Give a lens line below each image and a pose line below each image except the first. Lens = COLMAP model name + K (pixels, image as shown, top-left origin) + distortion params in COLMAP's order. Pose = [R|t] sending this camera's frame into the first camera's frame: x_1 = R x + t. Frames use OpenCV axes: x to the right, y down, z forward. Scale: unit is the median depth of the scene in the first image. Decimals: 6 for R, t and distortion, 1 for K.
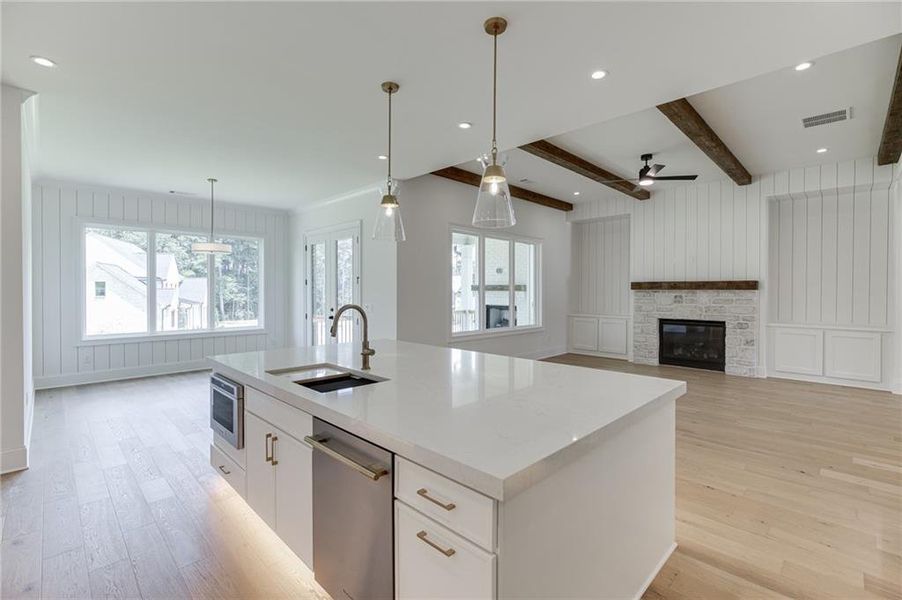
lens RADIAL K [[405.4, 0, 449.9], [0, 405.4, 296.0], [0, 0, 1]] dist [-0.014215, 0.002989]
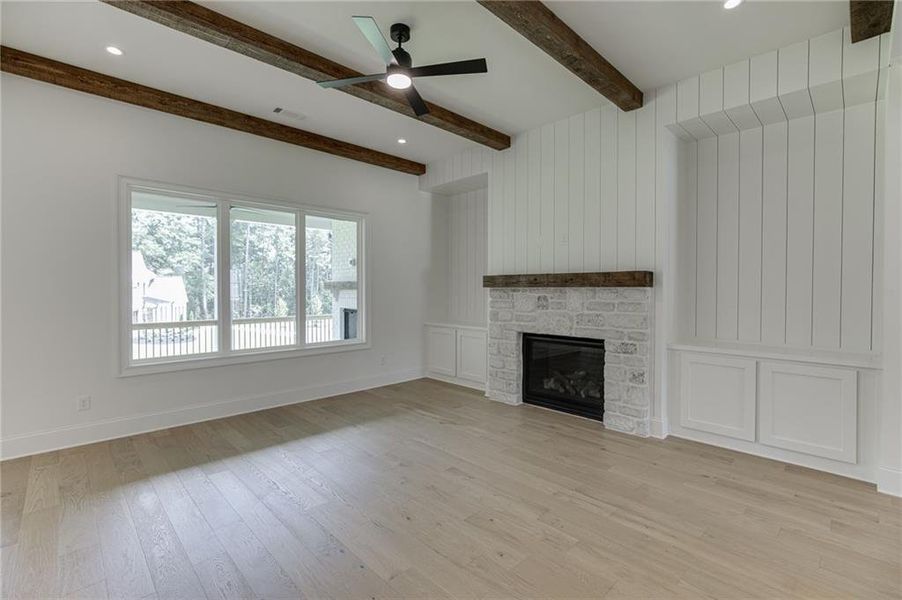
lens RADIAL K [[405.4, 0, 451.2], [0, 405.4, 297.0], [0, 0, 1]] dist [-0.014215, 0.002989]
pose [[0.999942, -0.000943, -0.010735, 0.450205], [0.001008, 0.999981, 0.006015, -0.004395], [0.010730, -0.006026, 0.999924, 0.385286]]
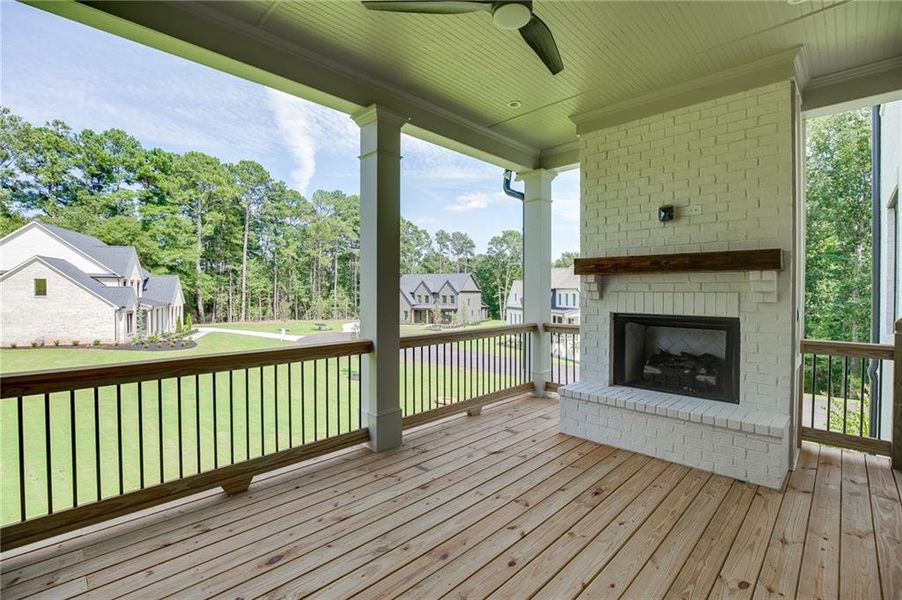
lens RADIAL K [[406.4, 0, 451.4], [0, 406.4, 292.3], [0, 0, 1]] dist [-0.014509, 0.000891]
pose [[0.999975, -0.002184, 0.006717, -0.087159], [0.002236, 0.999967, -0.007816, 0.008903], [-0.006700, 0.007831, 0.999947, 0.963667]]
